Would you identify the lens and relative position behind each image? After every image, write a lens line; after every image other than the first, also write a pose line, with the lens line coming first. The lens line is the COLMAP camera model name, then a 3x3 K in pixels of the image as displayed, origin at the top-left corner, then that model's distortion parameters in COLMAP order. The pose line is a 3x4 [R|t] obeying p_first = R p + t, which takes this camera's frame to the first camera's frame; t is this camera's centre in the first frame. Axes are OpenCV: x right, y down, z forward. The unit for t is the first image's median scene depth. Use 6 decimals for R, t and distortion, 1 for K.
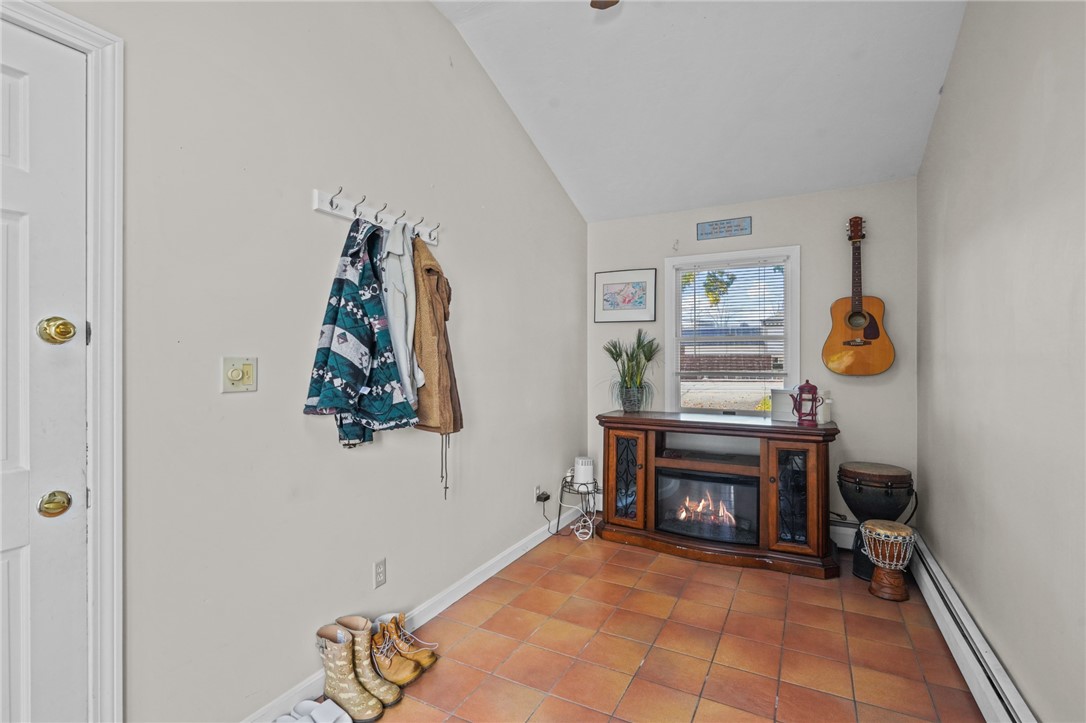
lens RADIAL K [[493.6, 0, 544.2], [0, 493.6, 364.4], [0, 0, 1]] dist [-0.030527, 0.004919]
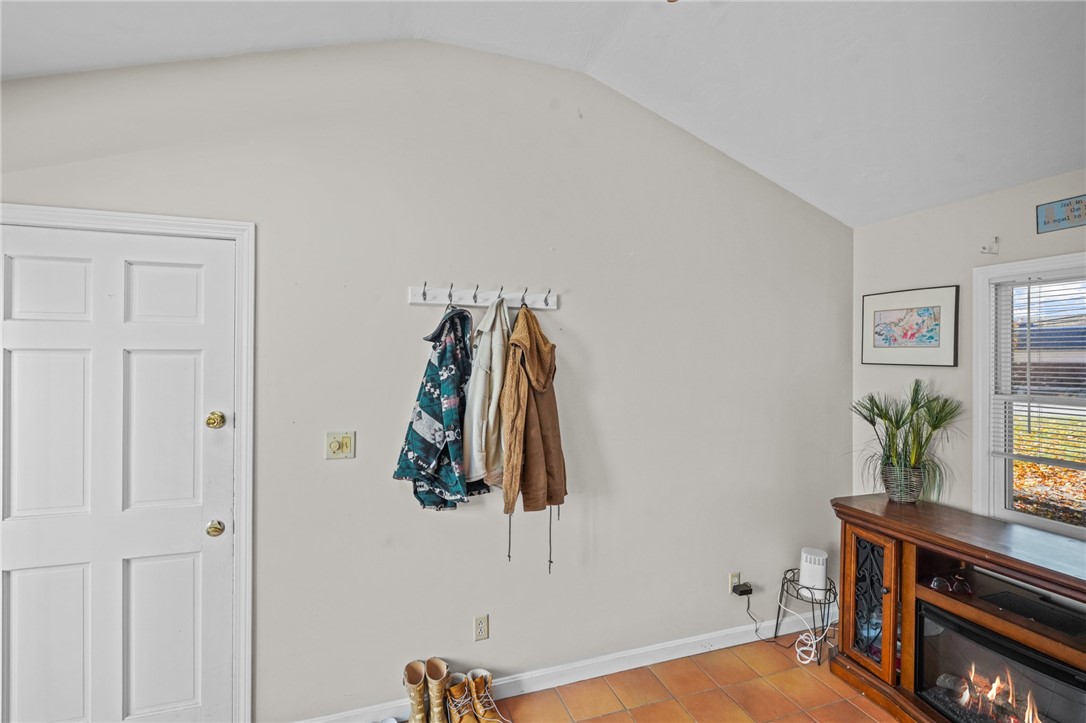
lens RADIAL K [[493.6, 0, 543.2], [0, 493.6, 355.5], [0, 0, 1]] dist [-0.030527, 0.004919]
pose [[0.728122, 0.006745, -0.685415, 0.308707], [-0.018707, 0.999775, -0.010034, -0.099486], [0.685193, 0.020128, 0.728084, 0.193125]]
